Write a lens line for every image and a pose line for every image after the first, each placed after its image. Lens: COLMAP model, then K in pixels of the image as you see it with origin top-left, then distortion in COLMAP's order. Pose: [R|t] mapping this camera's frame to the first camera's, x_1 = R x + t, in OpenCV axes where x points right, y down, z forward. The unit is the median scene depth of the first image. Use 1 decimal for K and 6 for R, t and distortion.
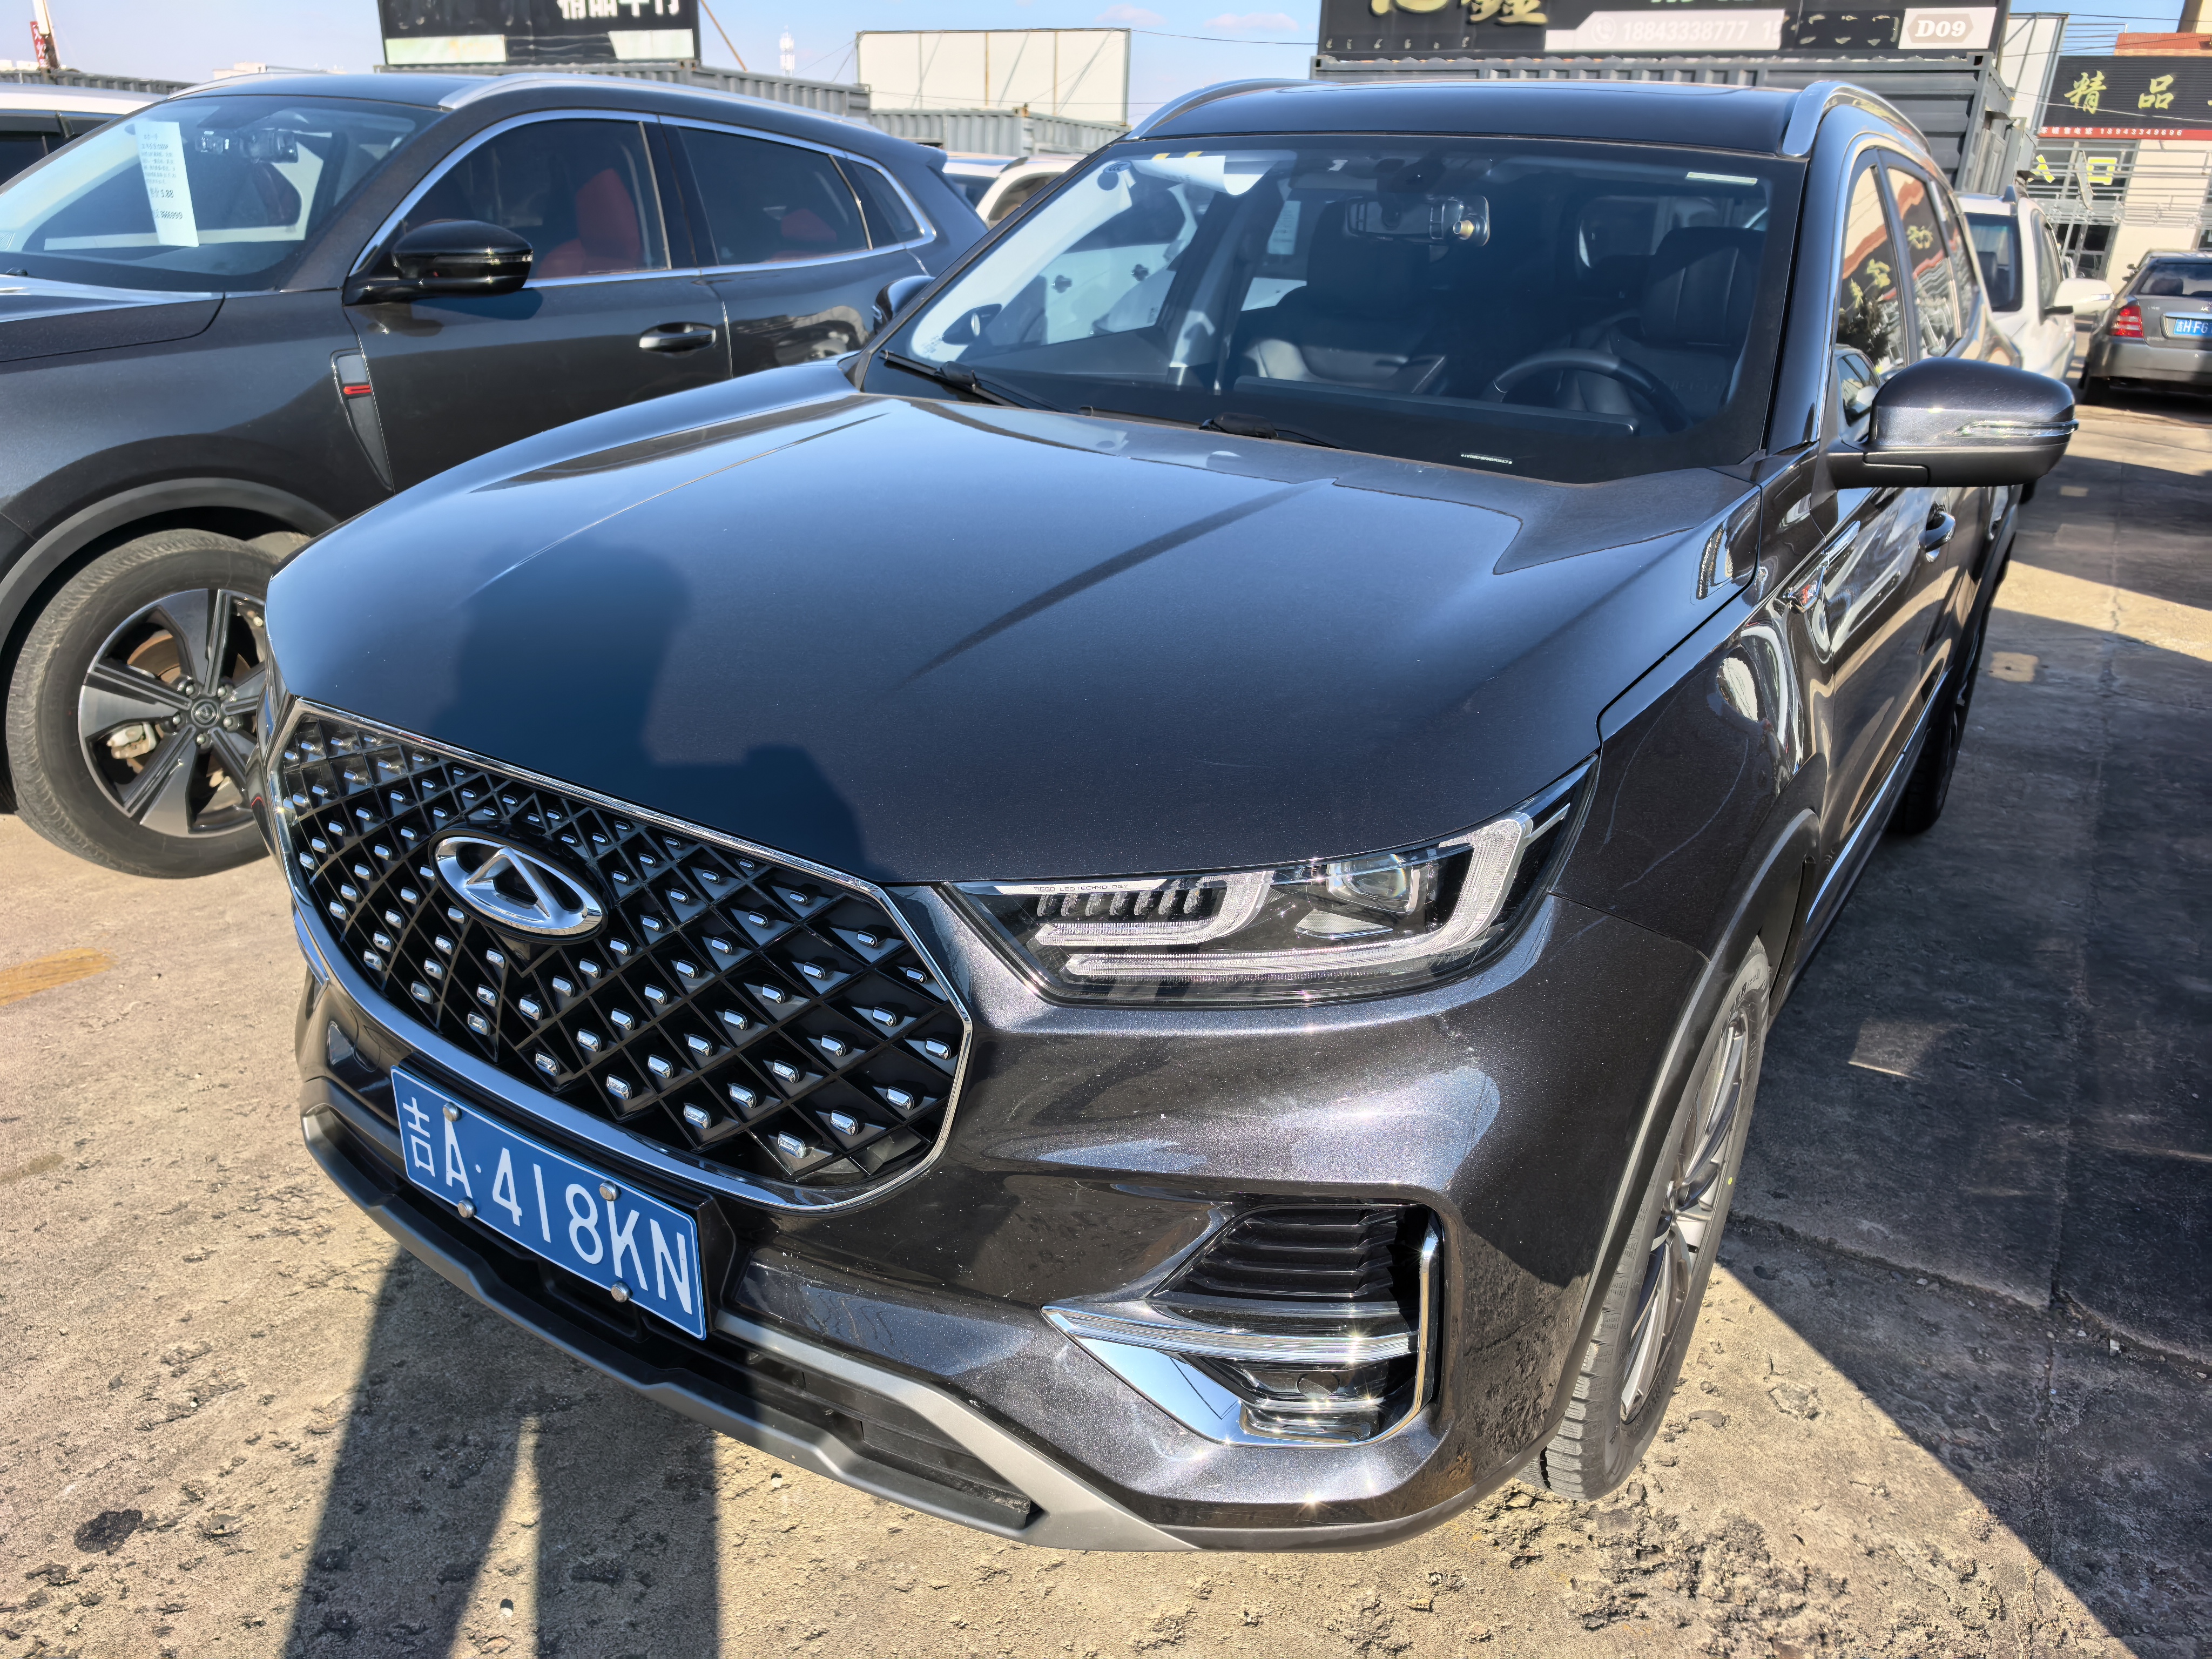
lens RADIAL K [[1623.7, 0, 1104.6], [0, 1623.7, 863.2], [0, 0, 1]] dist [0.002344, -0.005107]
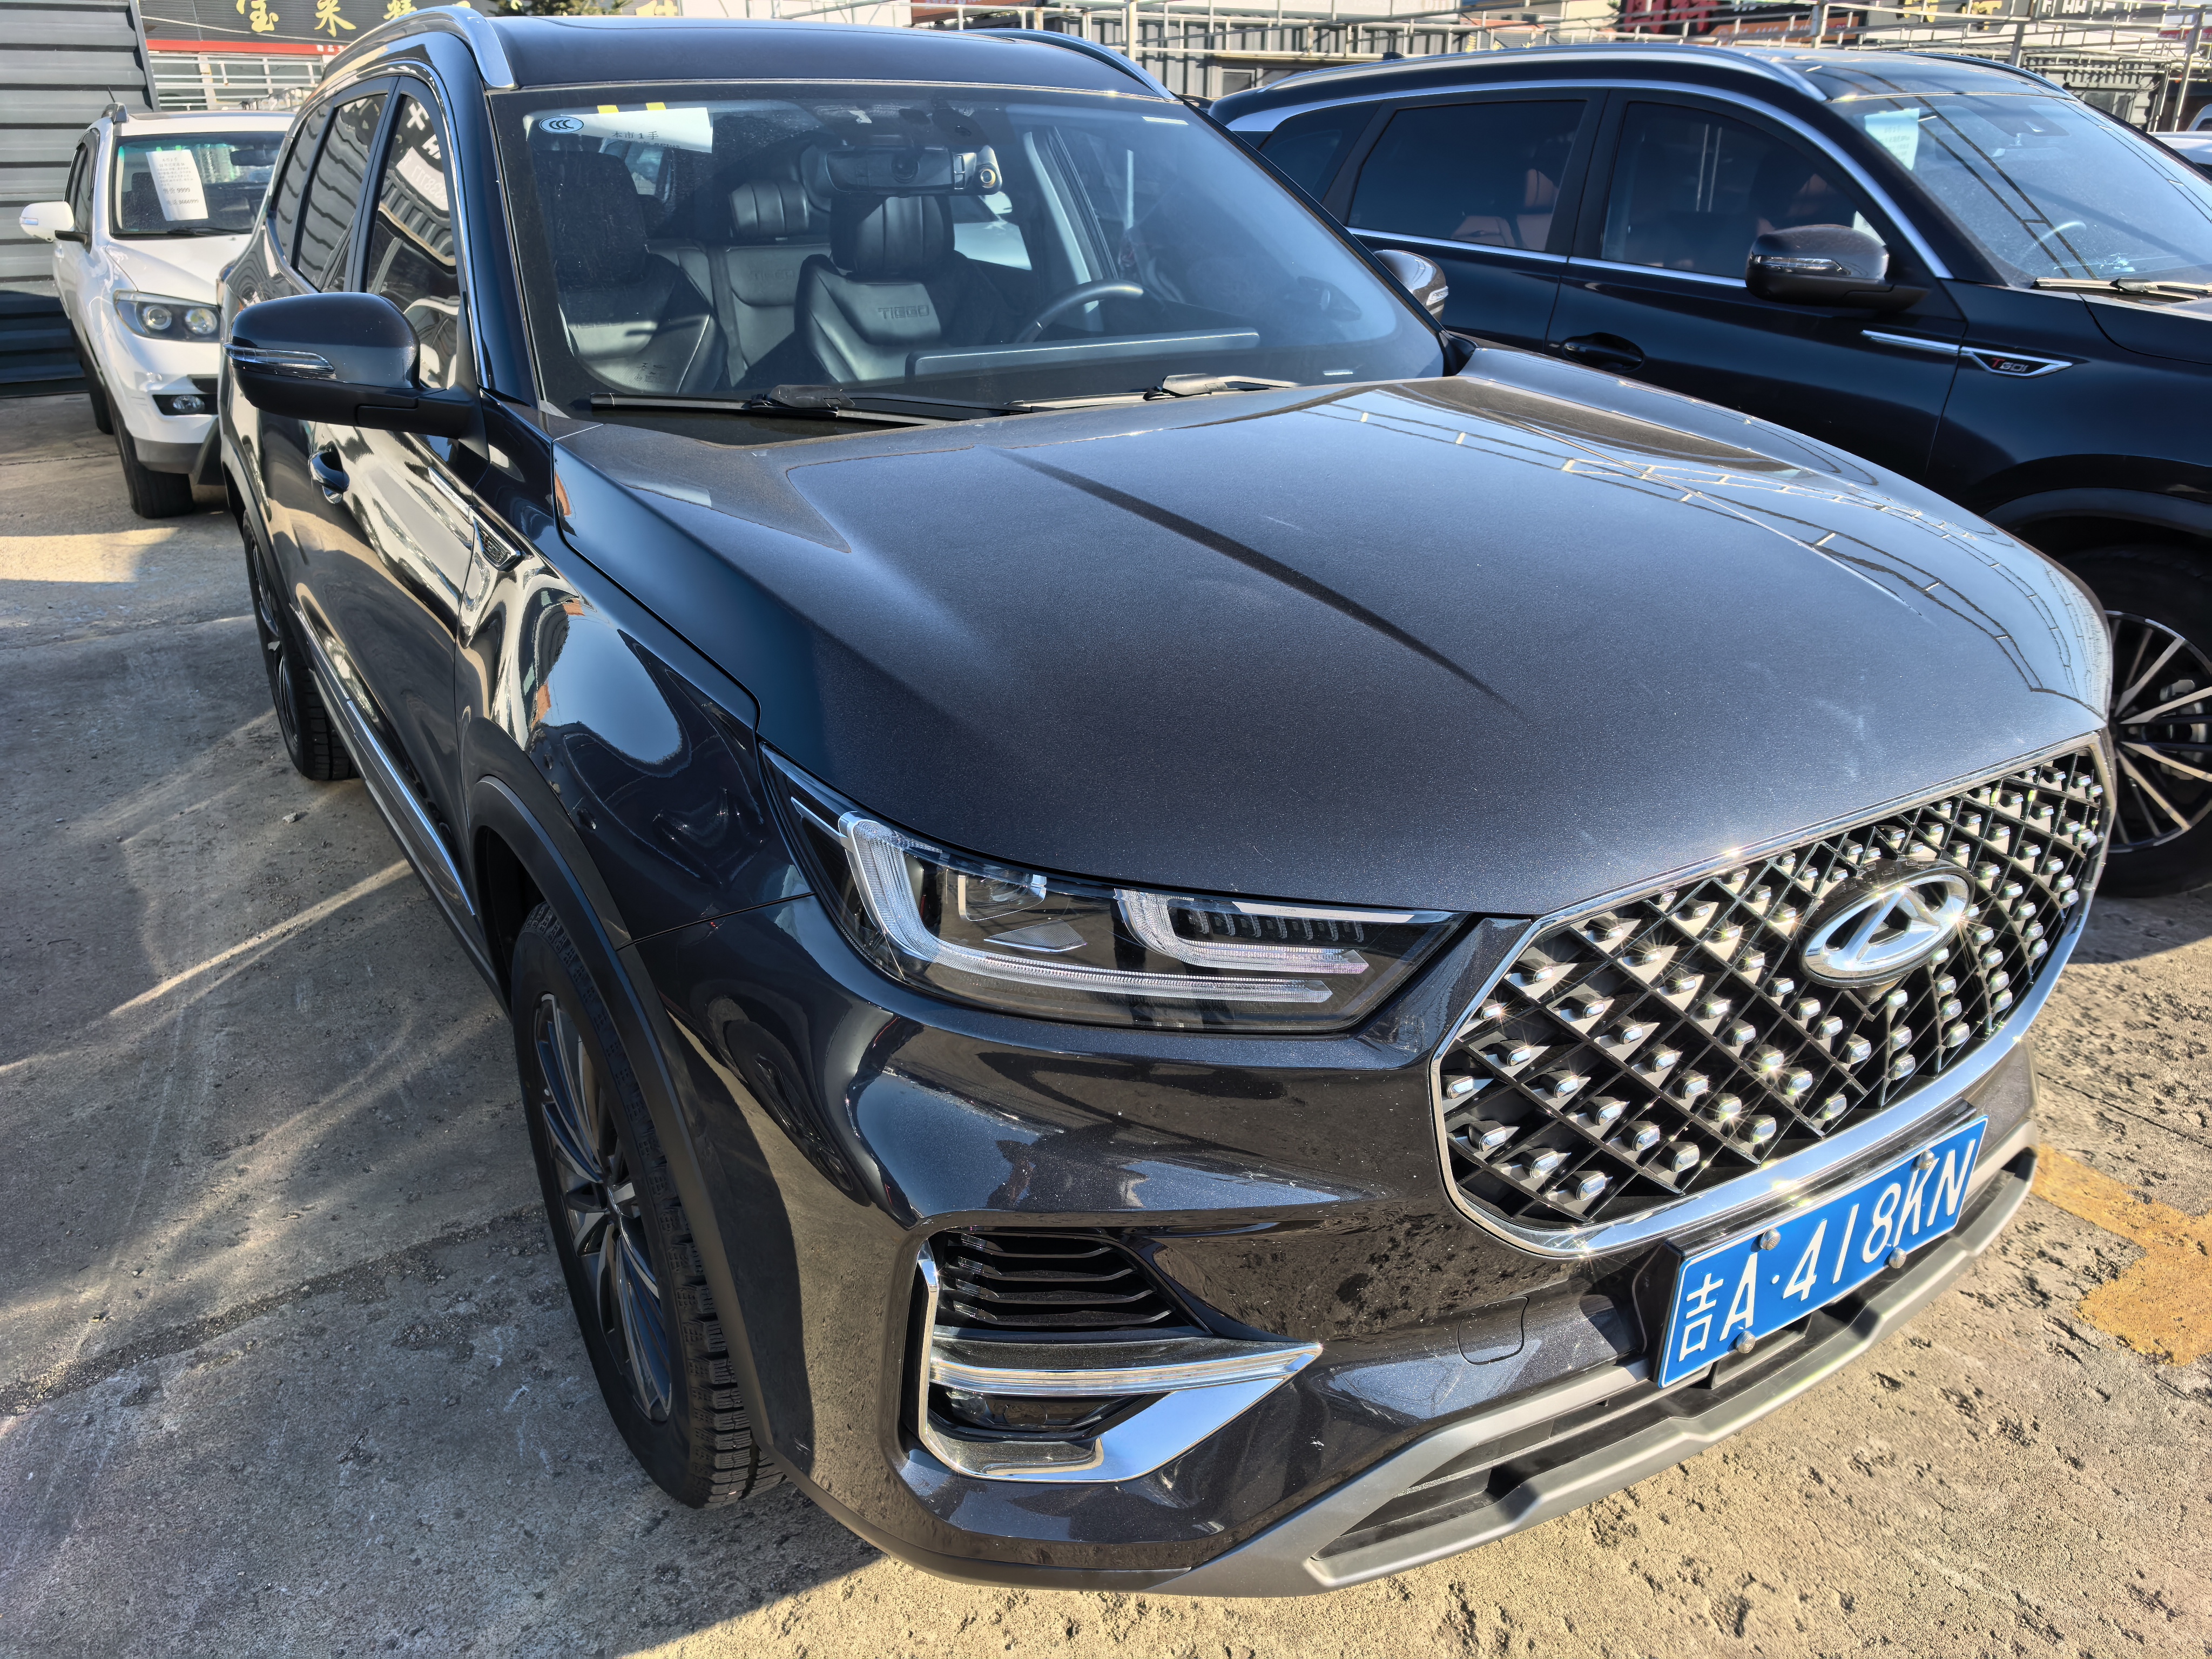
lens RADIAL K [[1608.5, 0, 1106.0], [0, 1608.5, 829.5], [0, 0, 1]] dist [0.001785, -0.004308]
pose [[0.409067, -0.392293, 0.823875, -0.726788], [0.361869, 0.898583, 0.248192, -0.243134], [-0.837684, 0.196608, 0.509539, 0.497245]]
